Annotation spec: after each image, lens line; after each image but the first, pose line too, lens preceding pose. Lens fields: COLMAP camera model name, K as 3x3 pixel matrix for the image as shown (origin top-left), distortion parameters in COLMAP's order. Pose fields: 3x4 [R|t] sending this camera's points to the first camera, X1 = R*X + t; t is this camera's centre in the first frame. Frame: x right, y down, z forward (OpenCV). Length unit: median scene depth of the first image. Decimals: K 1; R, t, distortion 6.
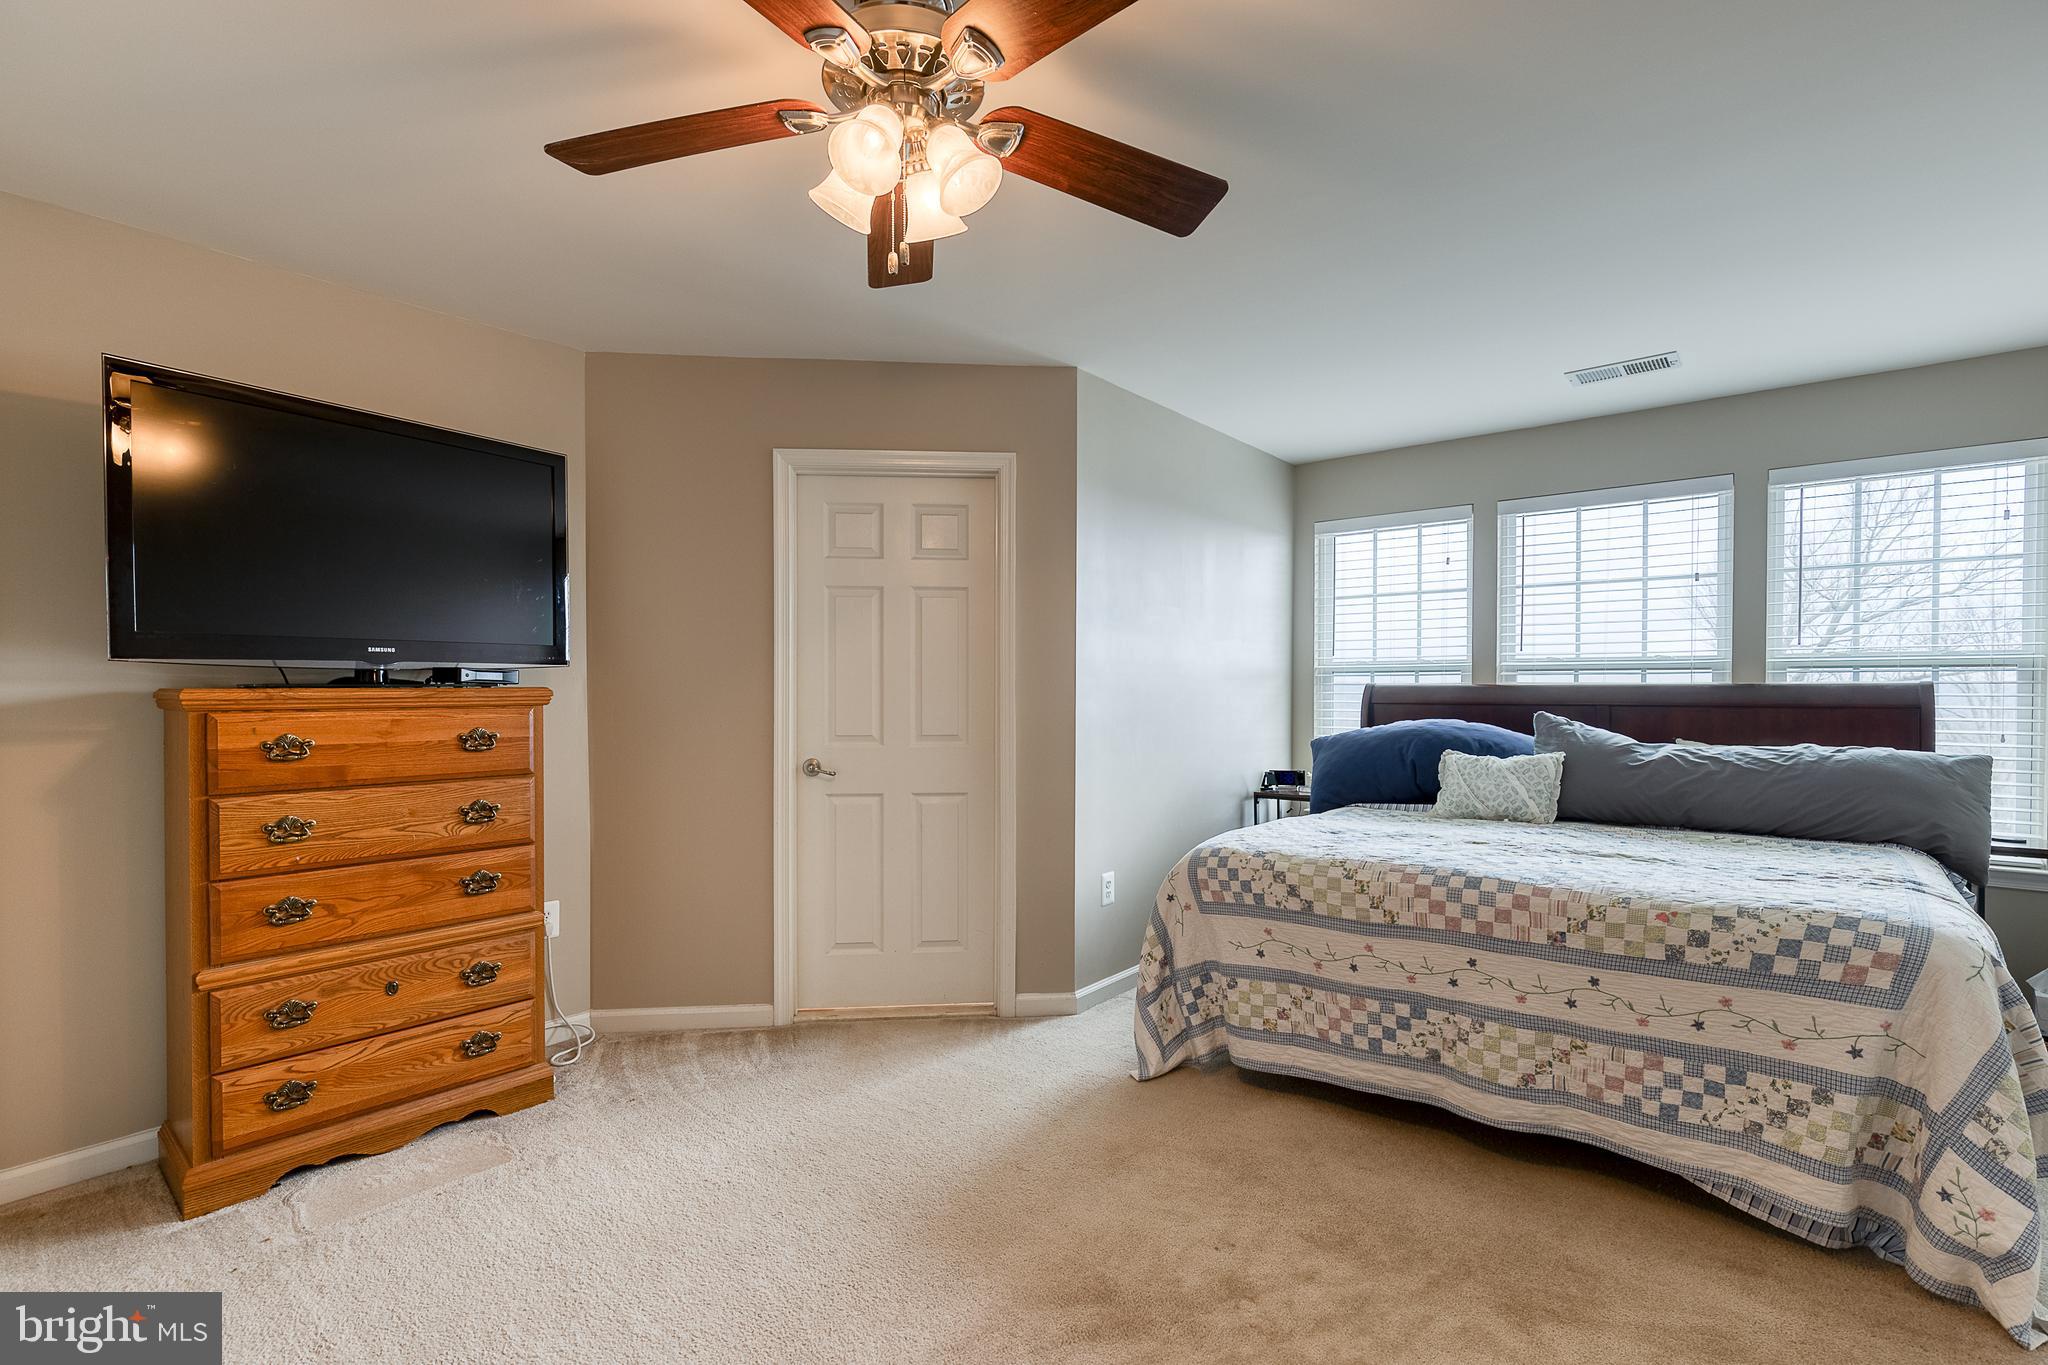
lens RADIAL K [[950.4, 0, 1026.6], [0, 950.4, 689.6], [0, 0, 1]] dist [0.002946, 0.000717]
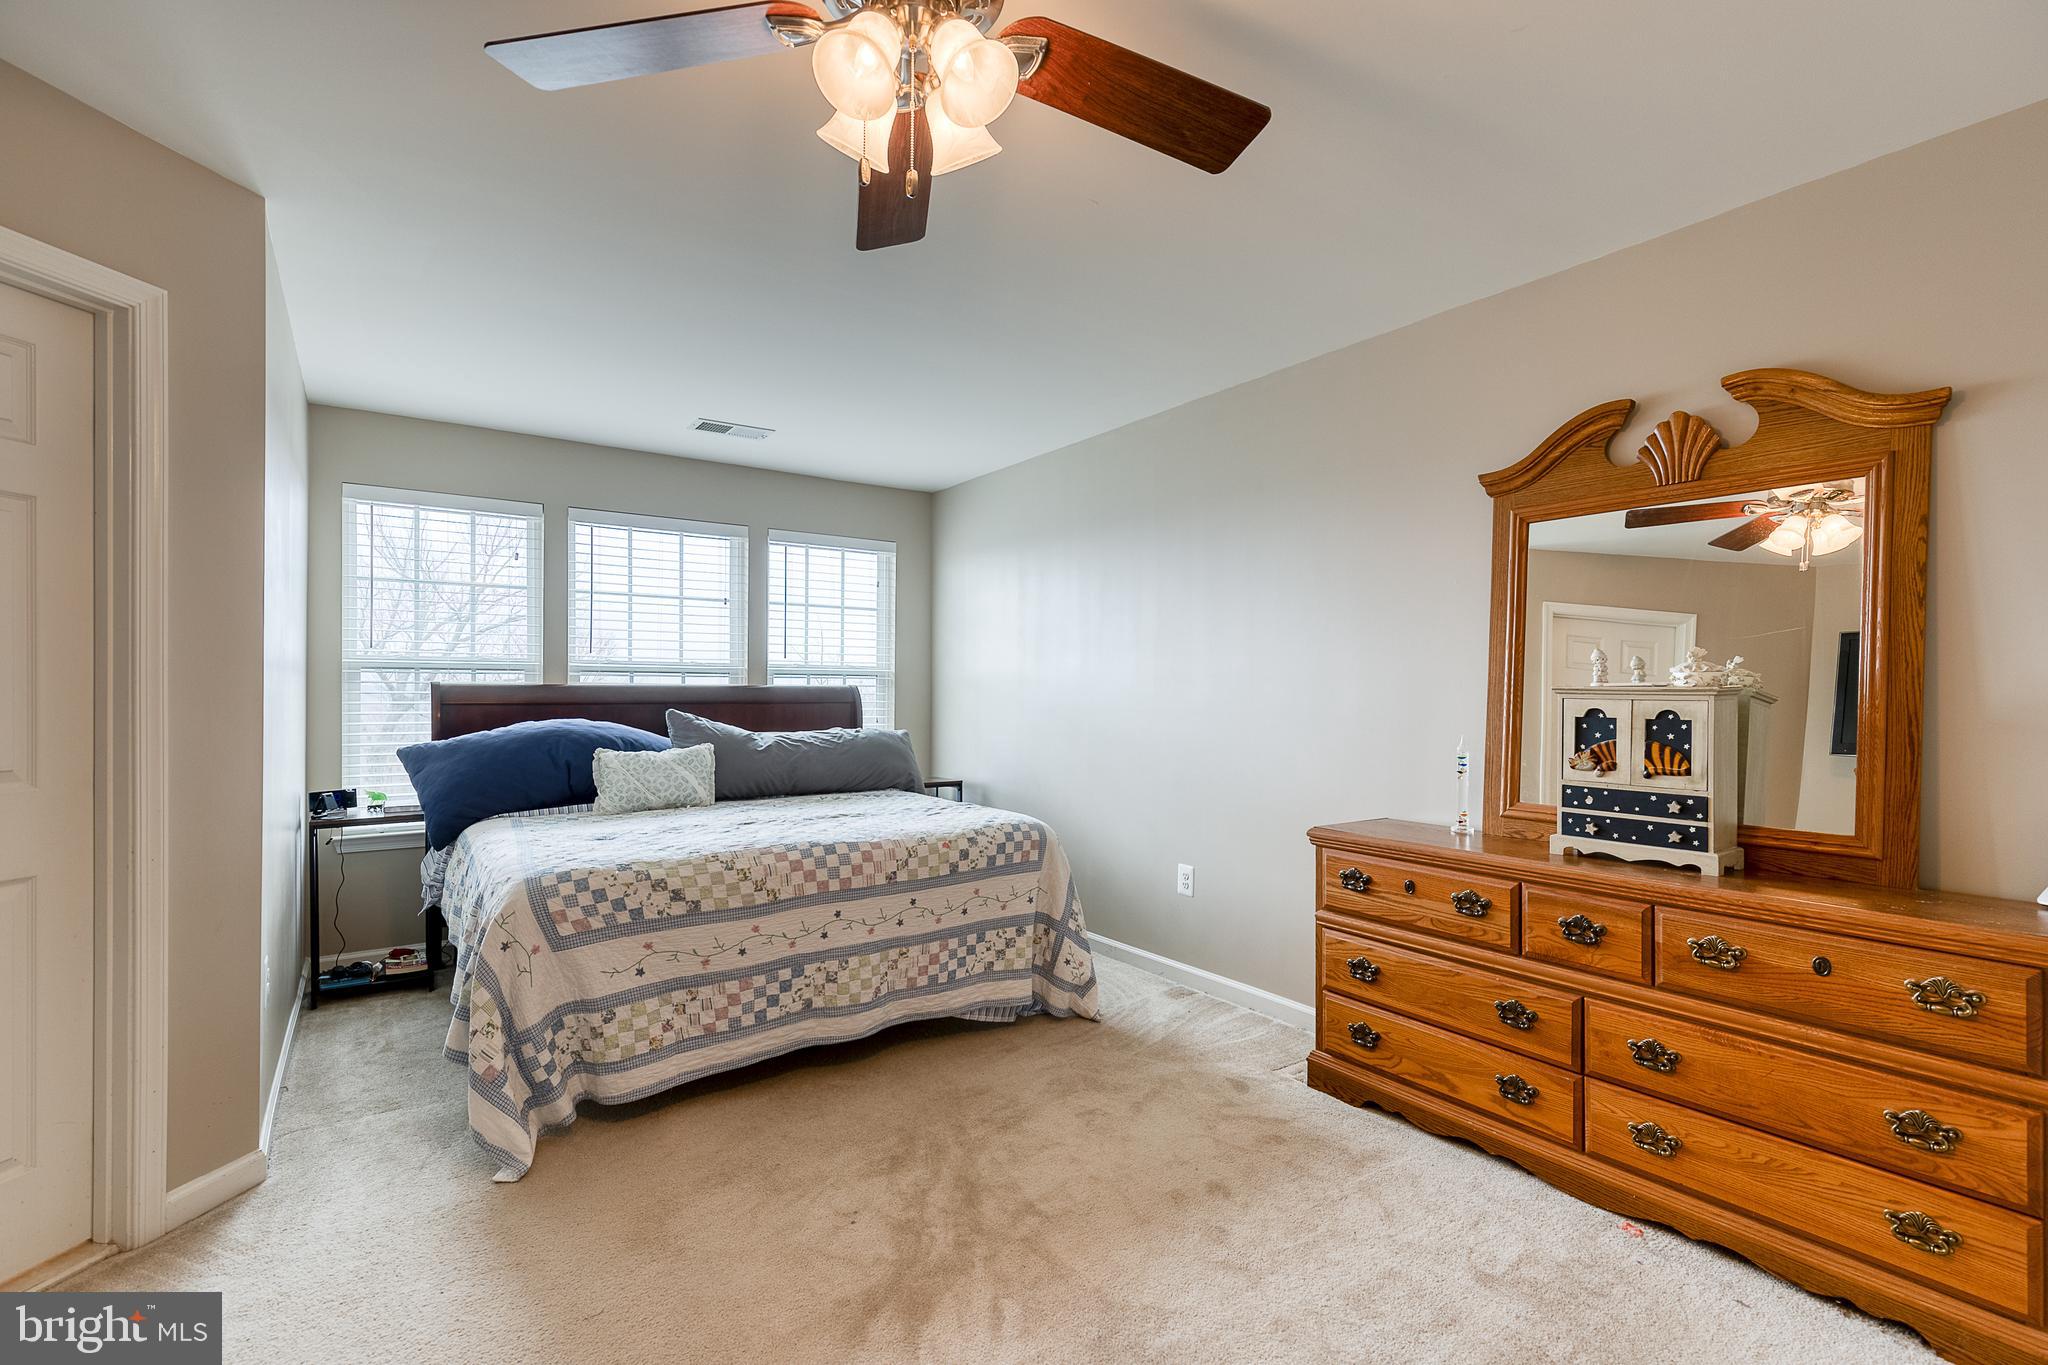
lens RADIAL K [[926.3, 0, 1026.0], [0, 926.3, 694.1], [0, 0, 1]] dist [0.007022, -0.000427]
pose [[0.268160, -0.001166, 0.963374, -0.573794], [-0.002548, 0.999995, 0.001919, 0.002869], [-0.963371, -0.002969, 0.268155, 0.426298]]
